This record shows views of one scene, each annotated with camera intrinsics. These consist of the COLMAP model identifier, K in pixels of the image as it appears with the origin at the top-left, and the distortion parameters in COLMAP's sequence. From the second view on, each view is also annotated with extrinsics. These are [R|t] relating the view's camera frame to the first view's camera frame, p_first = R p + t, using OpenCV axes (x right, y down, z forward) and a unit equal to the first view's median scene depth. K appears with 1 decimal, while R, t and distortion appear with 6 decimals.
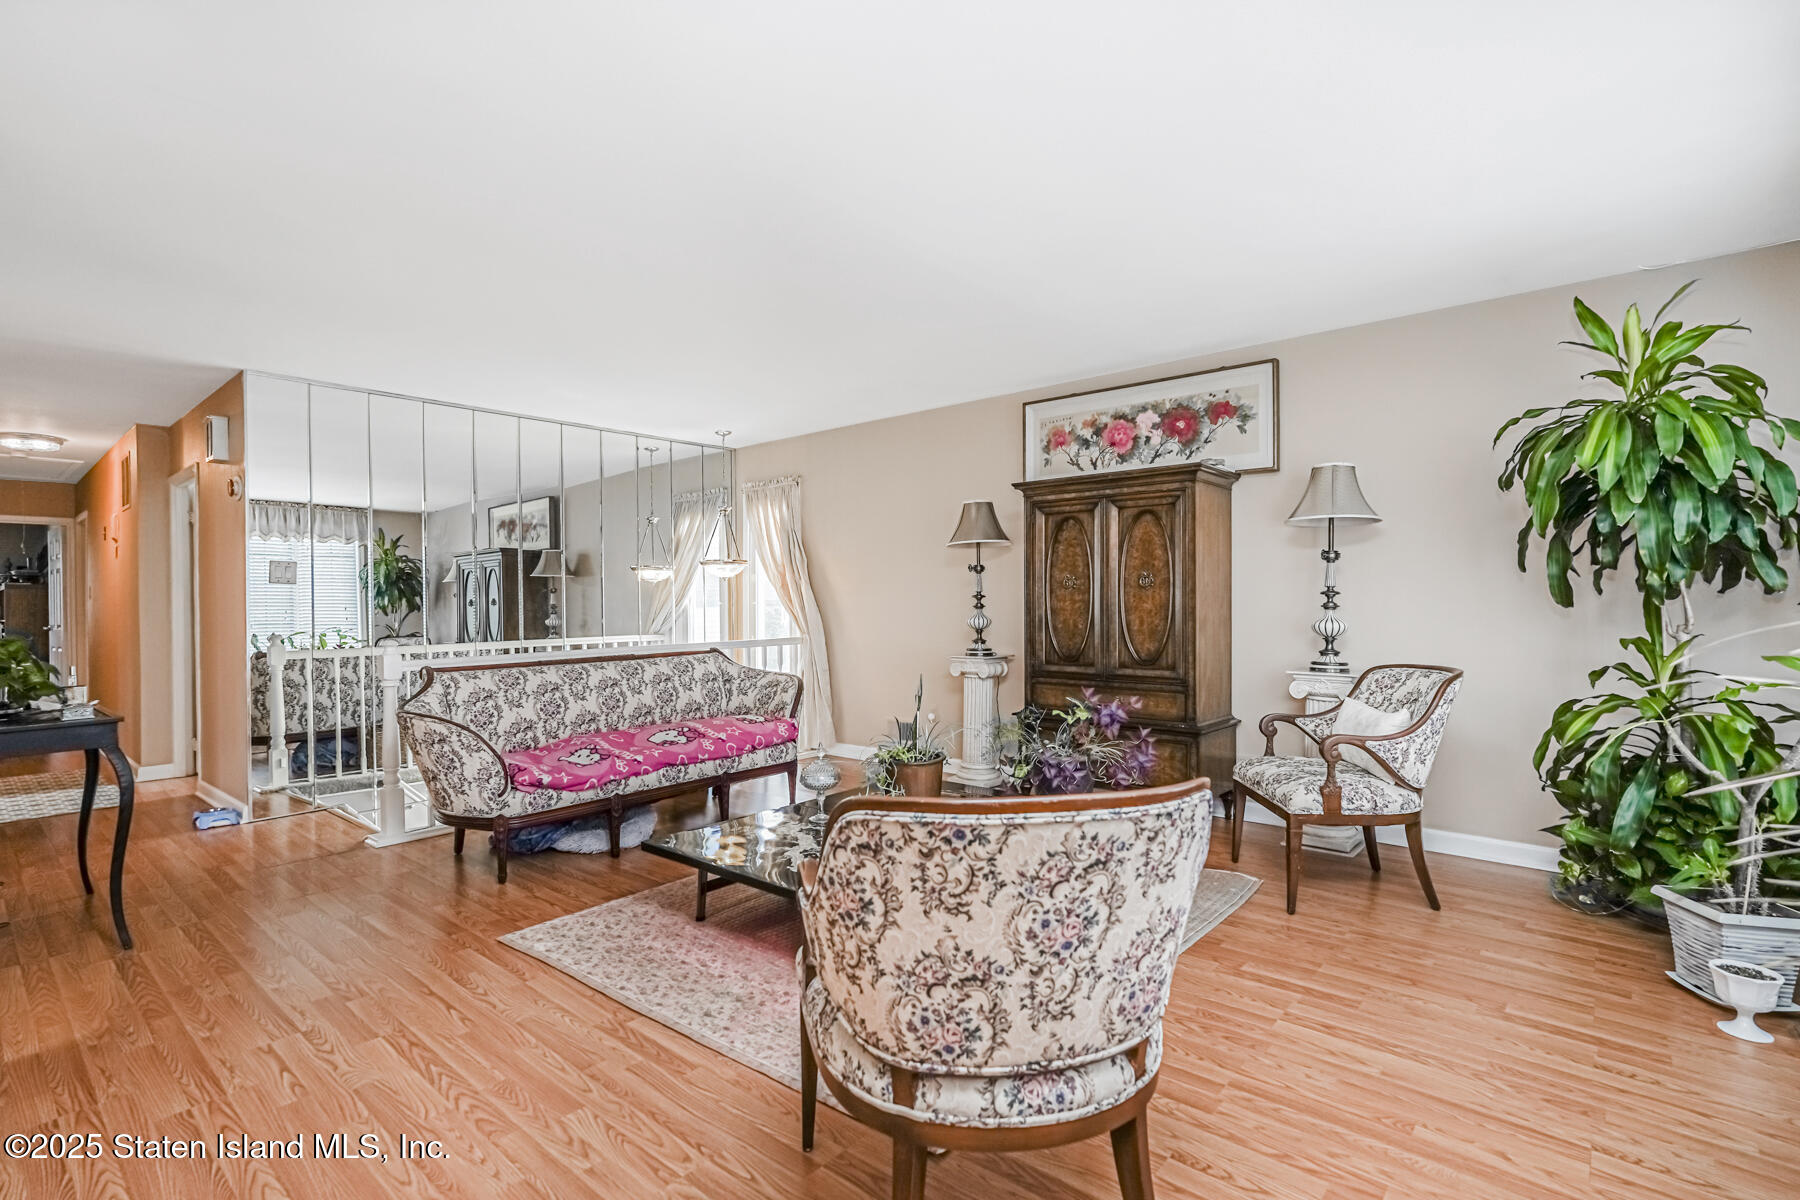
lens RADIAL K [[845.6, 0, 898.3], [0, 845.6, 603.3], [0, 0, 1]] dist [-0.001645, 0.000859]
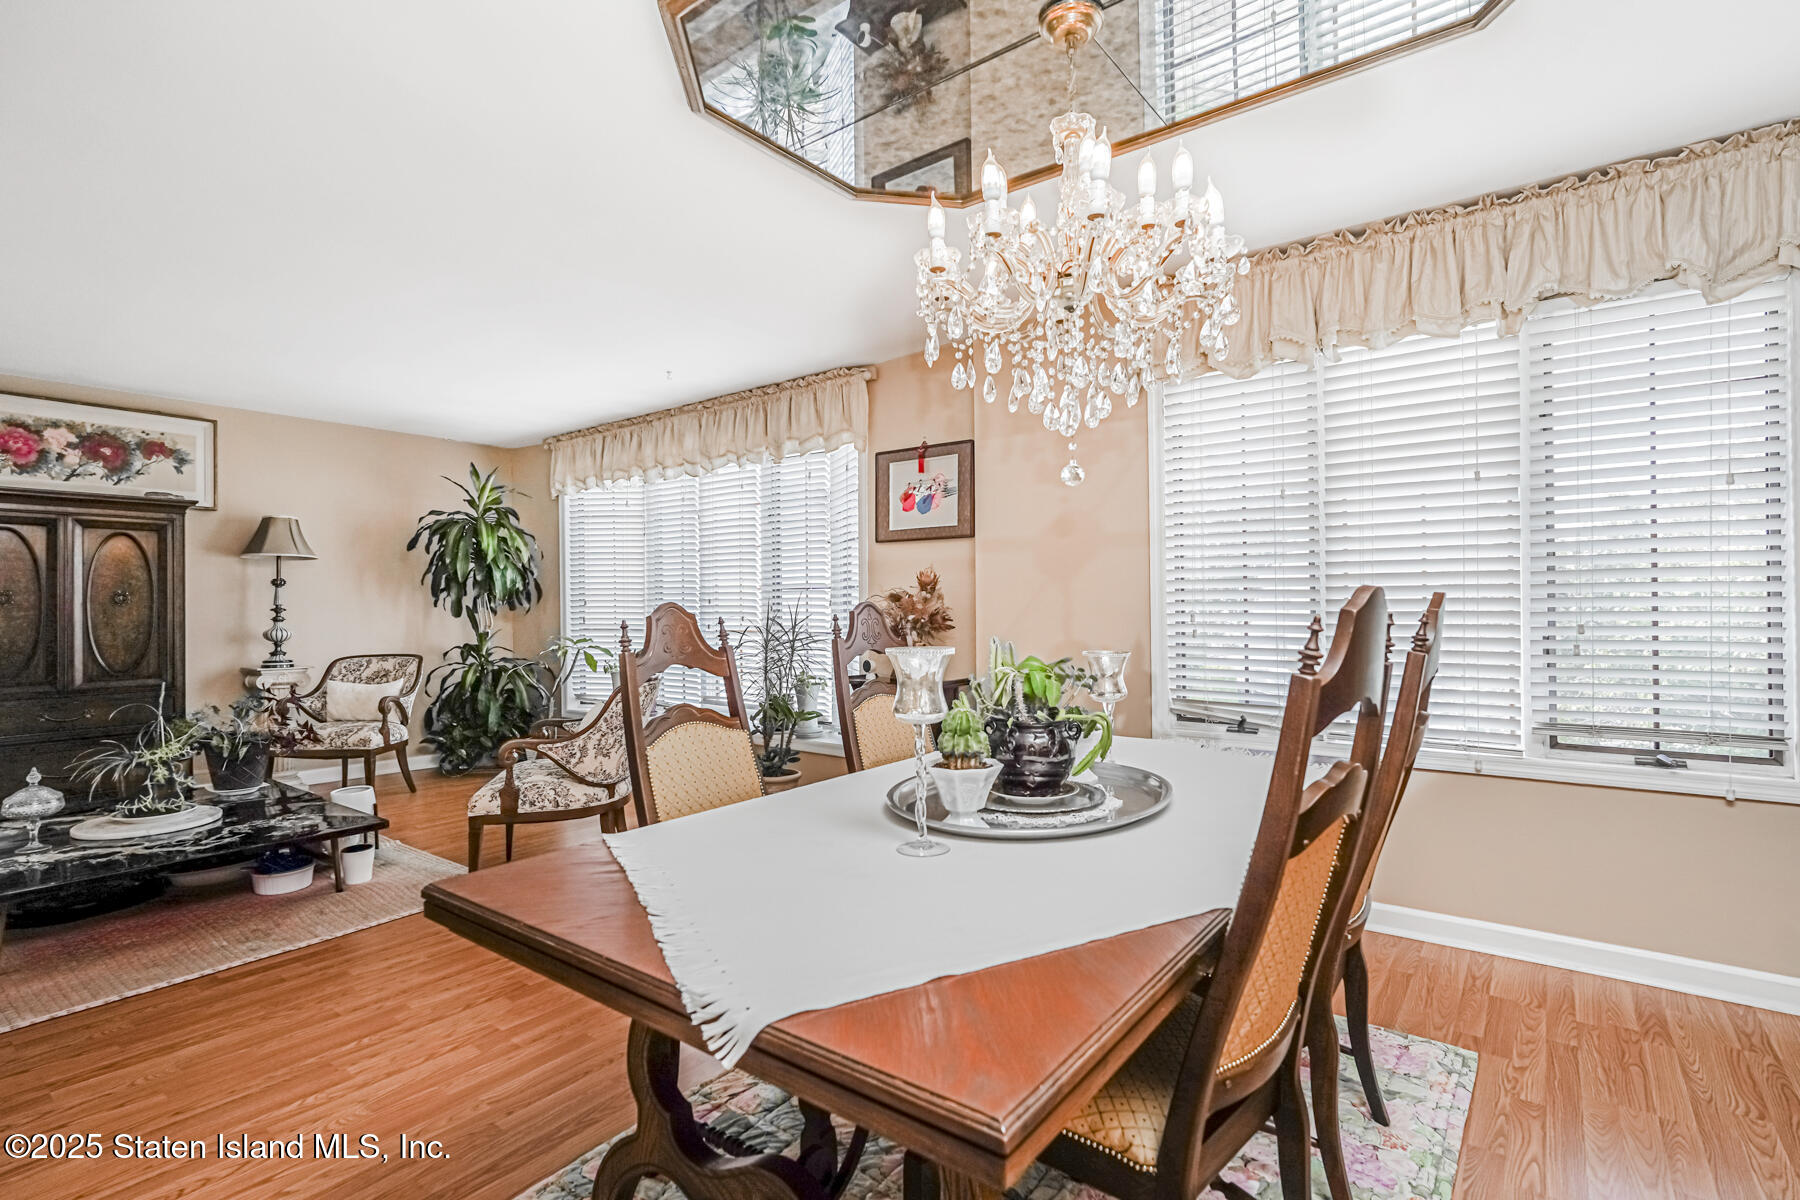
lens RADIAL K [[845.6, 0, 898.3], [0, 845.6, 603.3], [0, 0, 1]] dist [-0.001645, 0.000859]
pose [[-0.049183, 0.010494, 0.998735, -0.810090], [0.013691, 0.999858, -0.009832, 0.004003], [-0.998696, 0.013190, -0.049319, 0.063875]]
